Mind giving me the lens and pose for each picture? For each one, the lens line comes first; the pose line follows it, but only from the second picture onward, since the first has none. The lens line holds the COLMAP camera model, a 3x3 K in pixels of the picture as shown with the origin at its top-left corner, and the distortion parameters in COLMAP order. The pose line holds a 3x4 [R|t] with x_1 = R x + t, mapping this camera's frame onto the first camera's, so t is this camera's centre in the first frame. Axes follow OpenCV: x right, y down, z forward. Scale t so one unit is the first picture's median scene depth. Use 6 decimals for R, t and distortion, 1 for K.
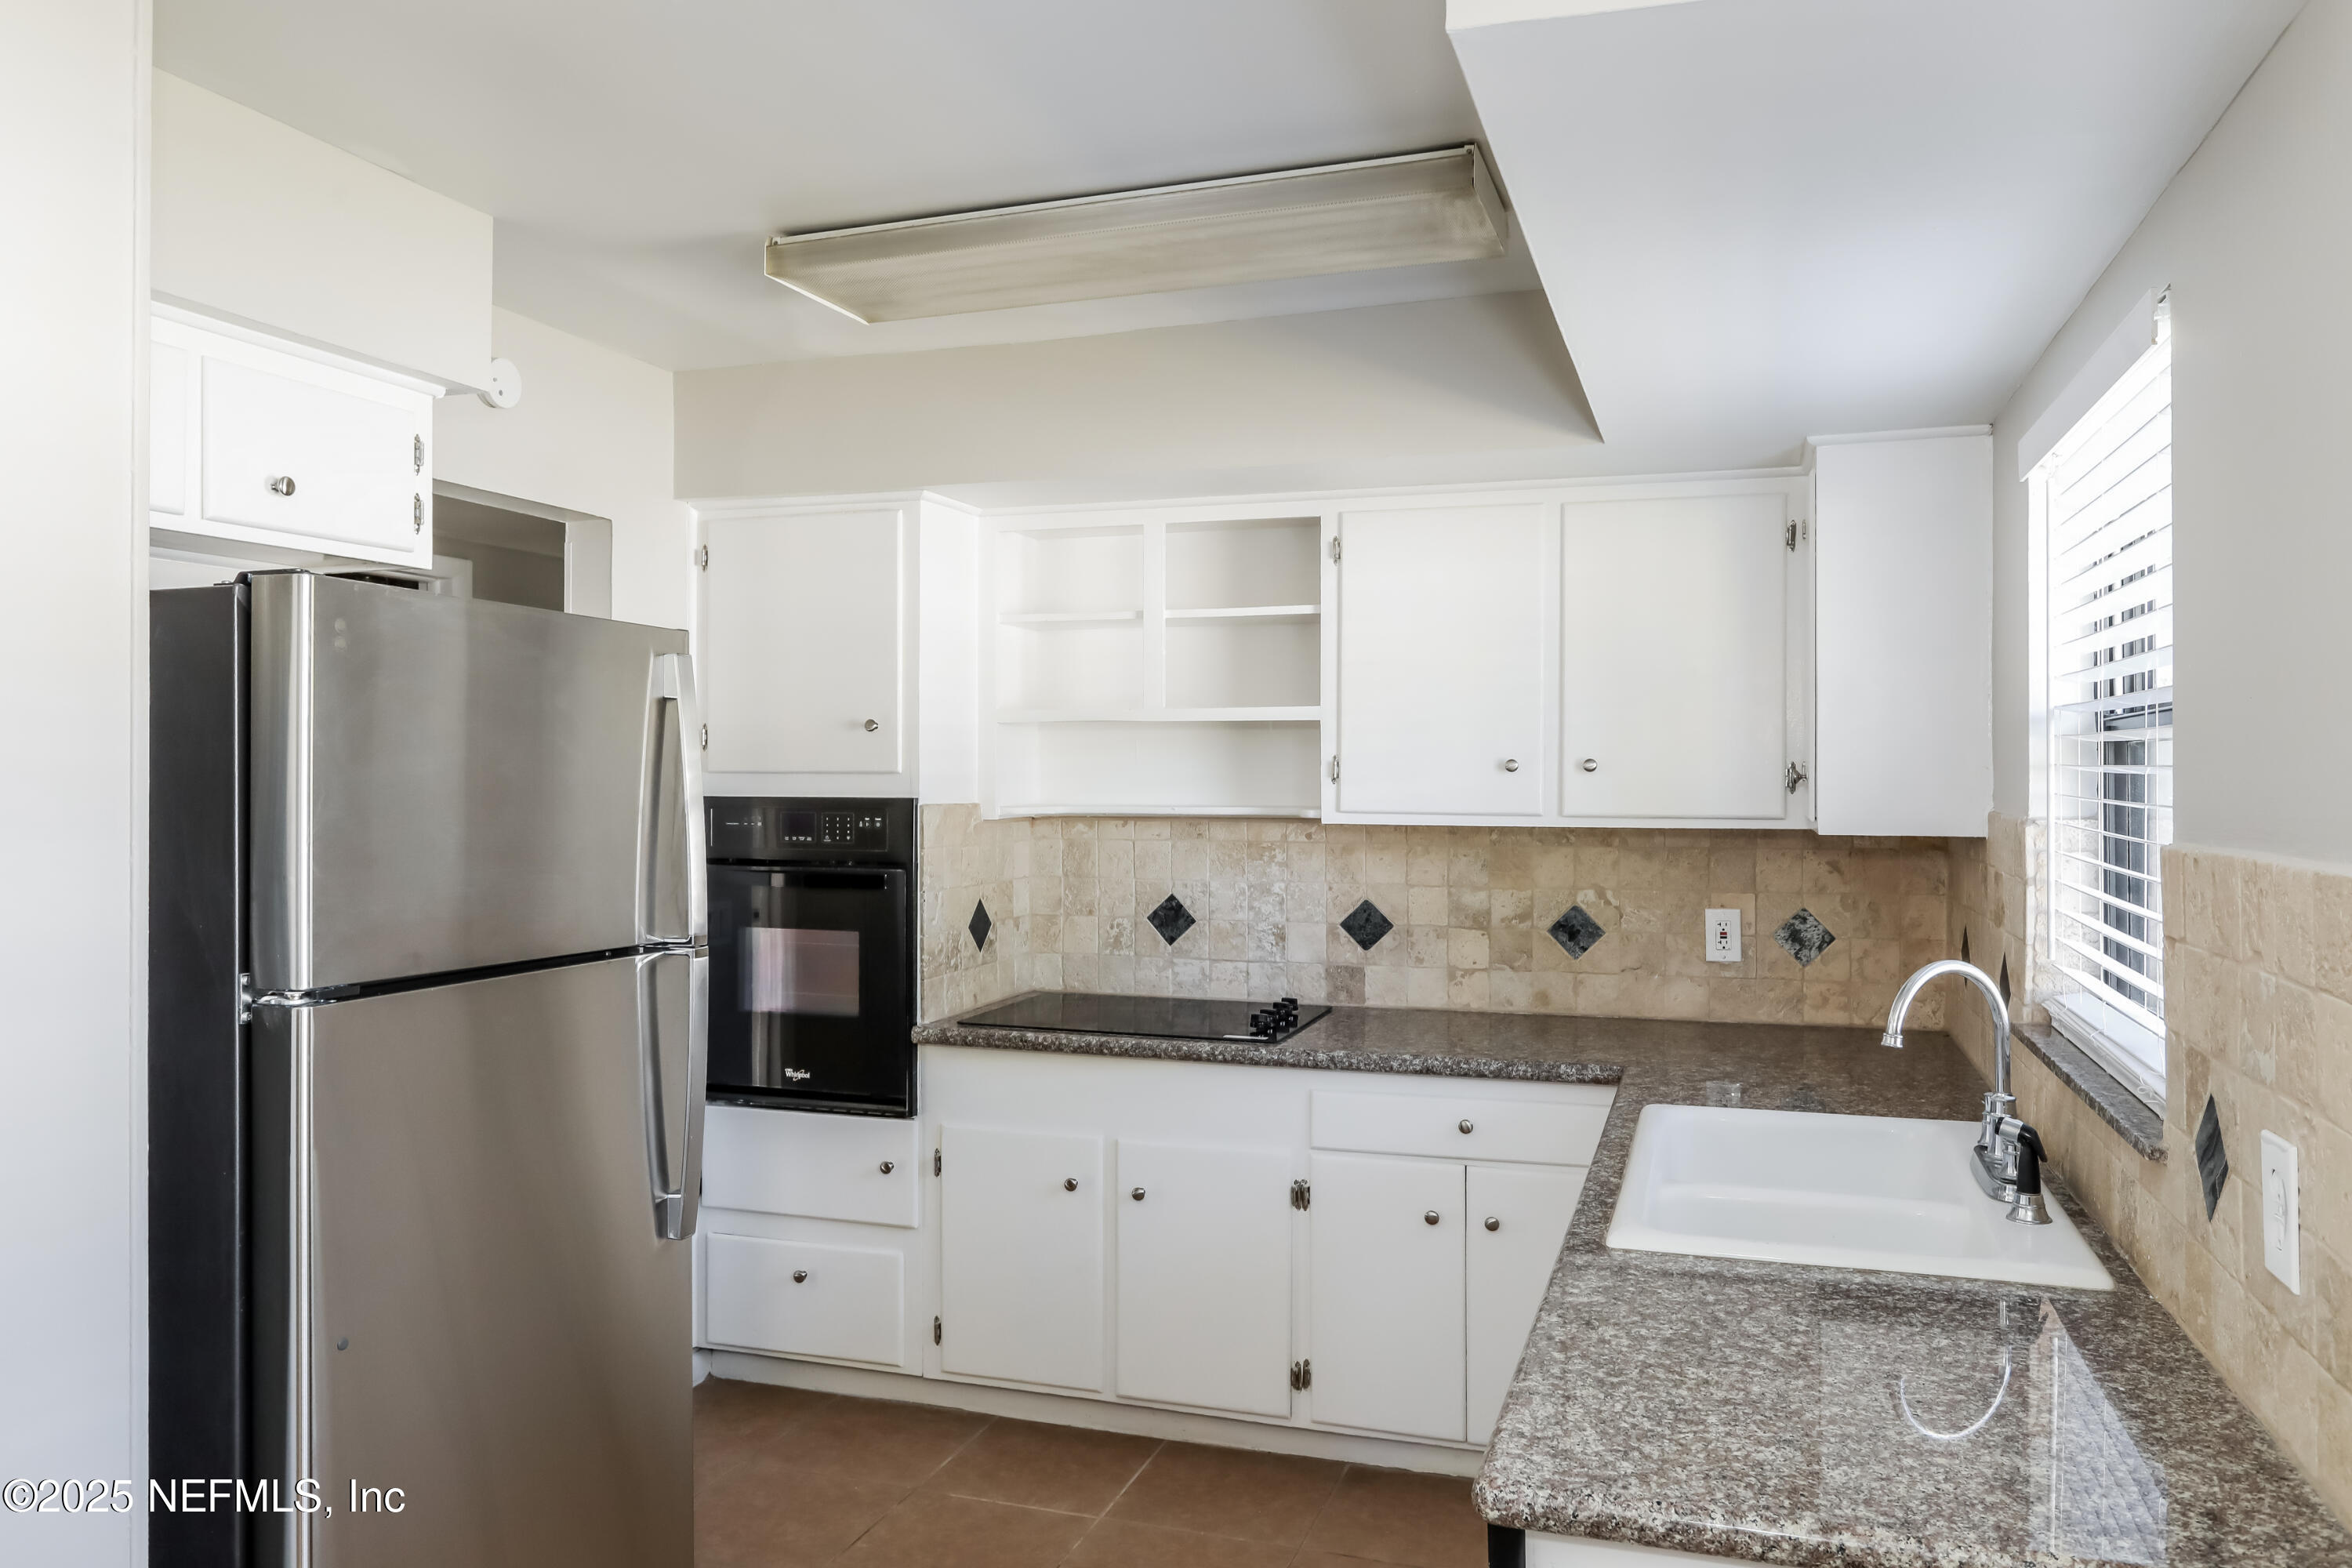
lens RADIAL K [[1624.4, 0, 1176.0], [0, 1624.4, 784.0], [0, 0, 1]] dist [-0.009593, 0.006278]
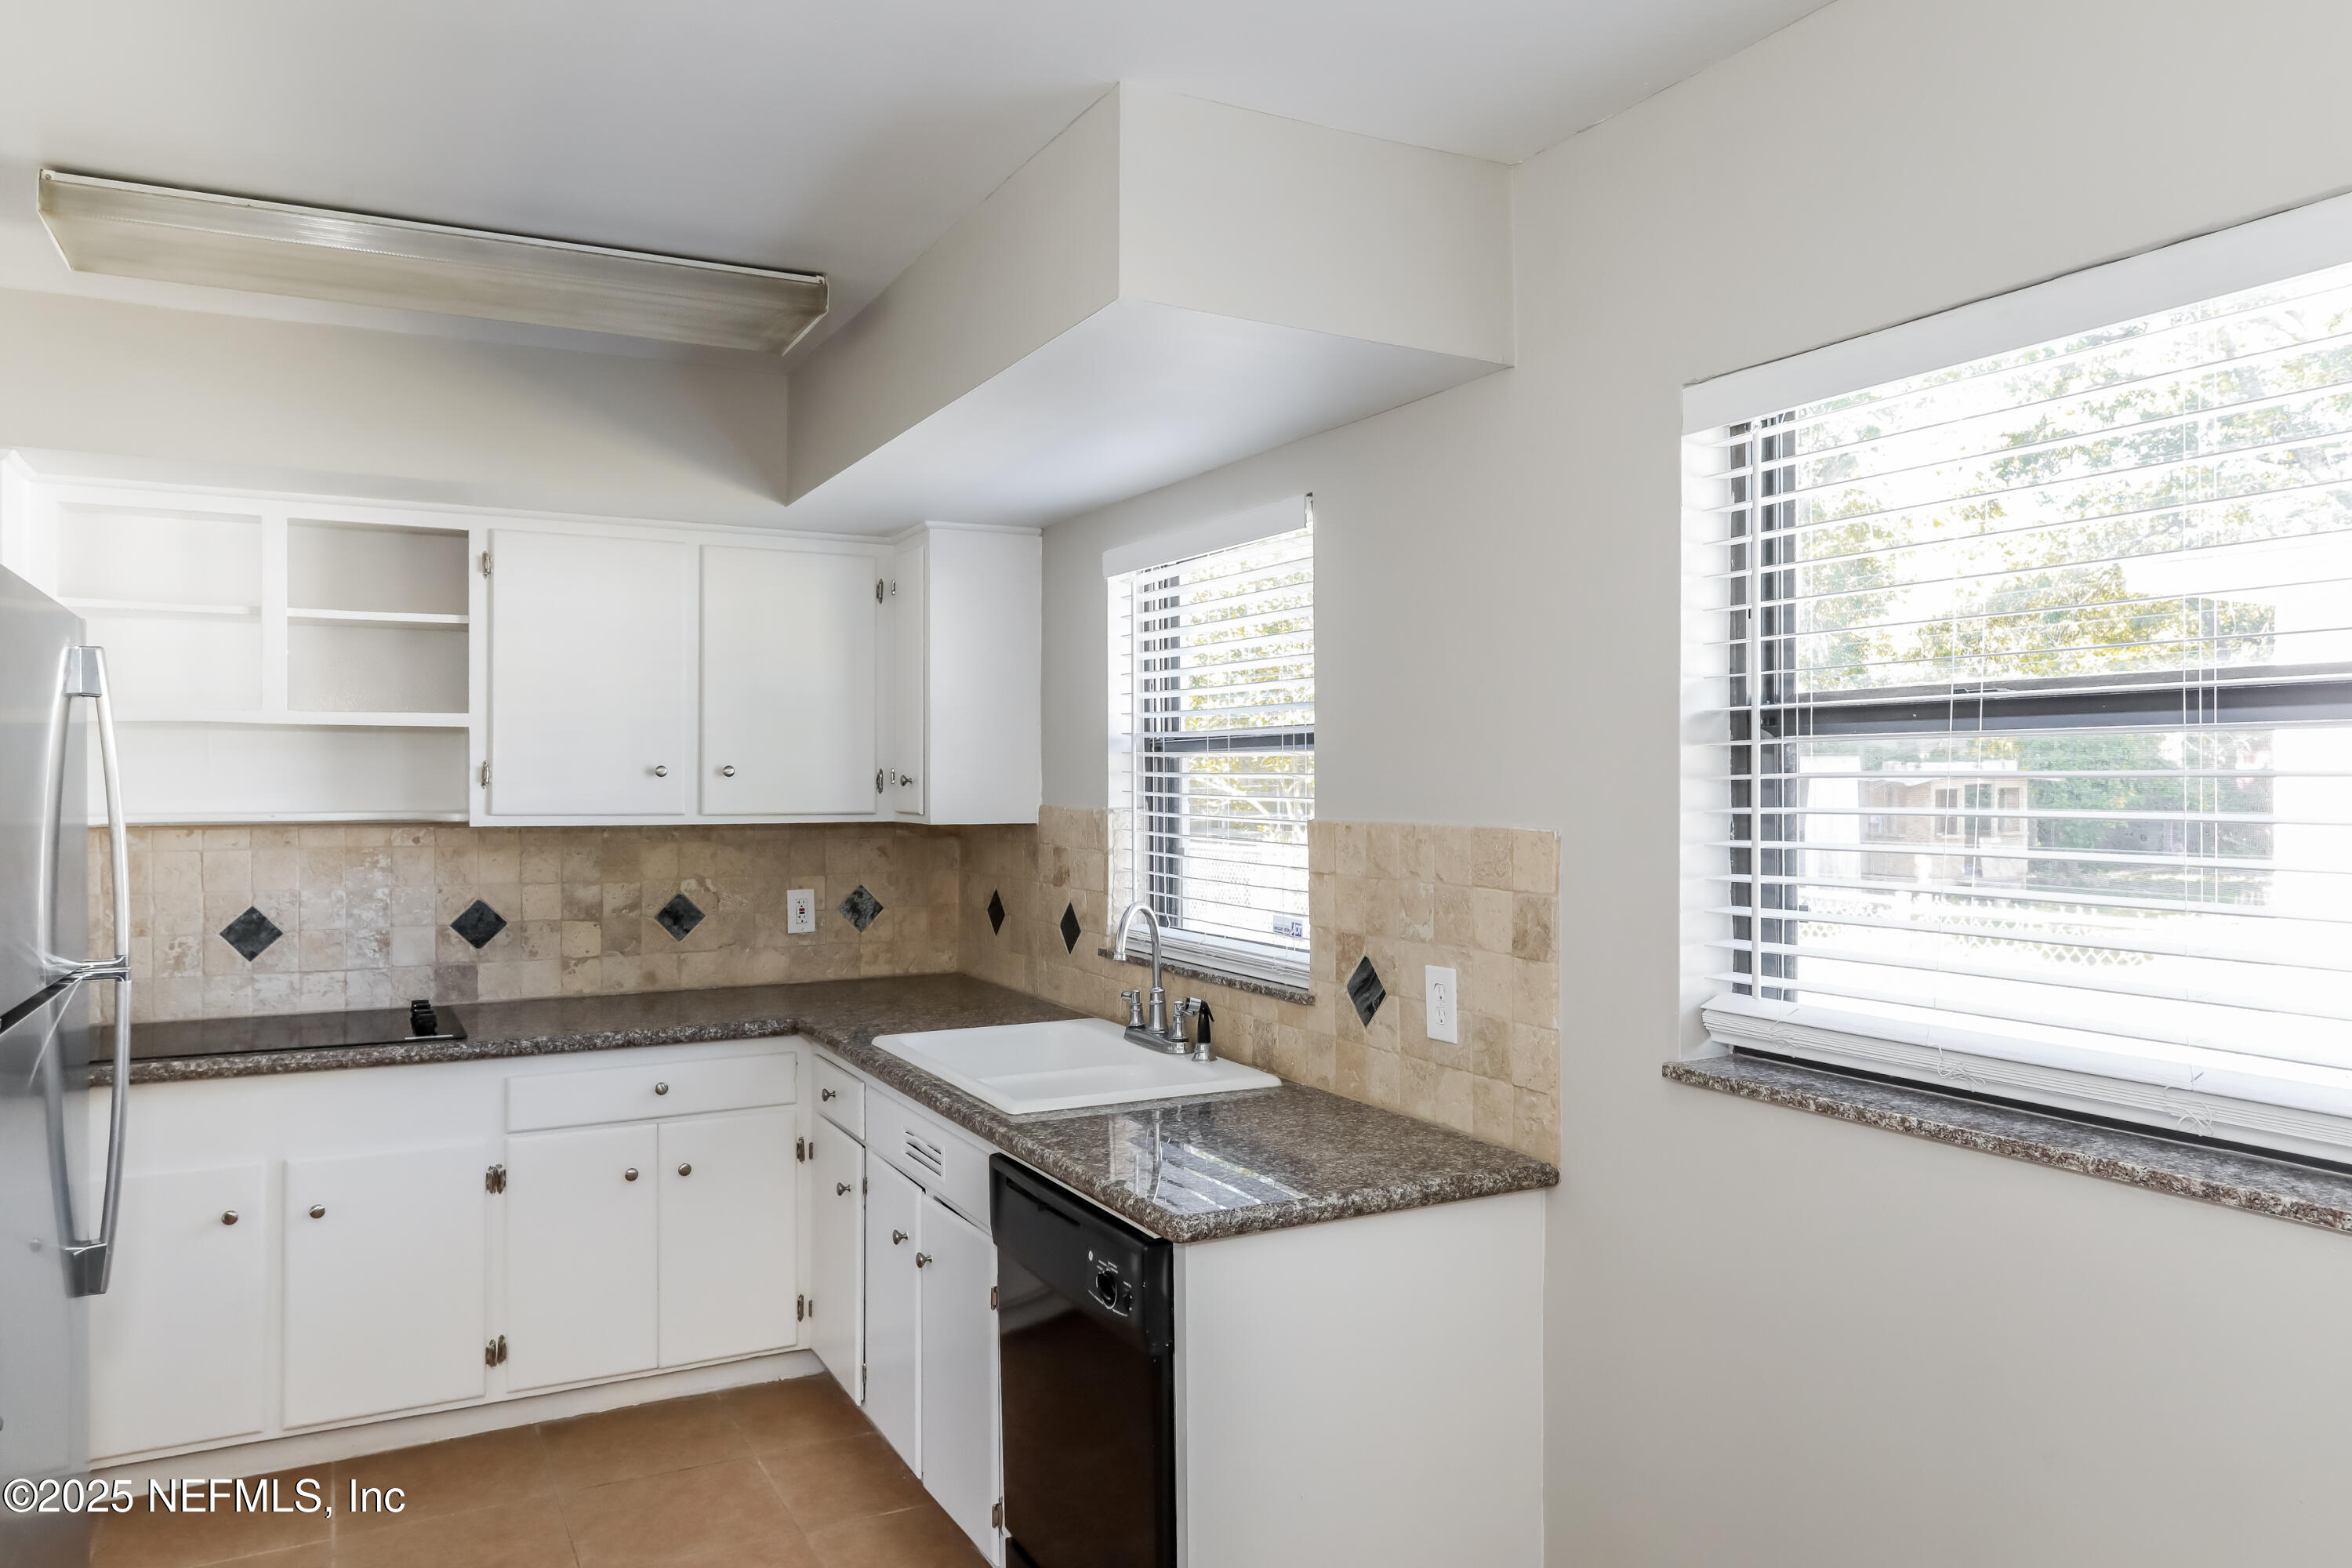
lens RADIAL K [[1624.4, 0, 1176.0], [0, 1624.4, 784.0], [0, 0, 1]] dist [-0.009593, 0.006278]
pose [[0.683937, -0.003791, 0.729532, -0.352767], [0.005344, 0.999986, 0.000187, -0.000654], [-0.729522, 0.003770, 0.683947, -0.036197]]
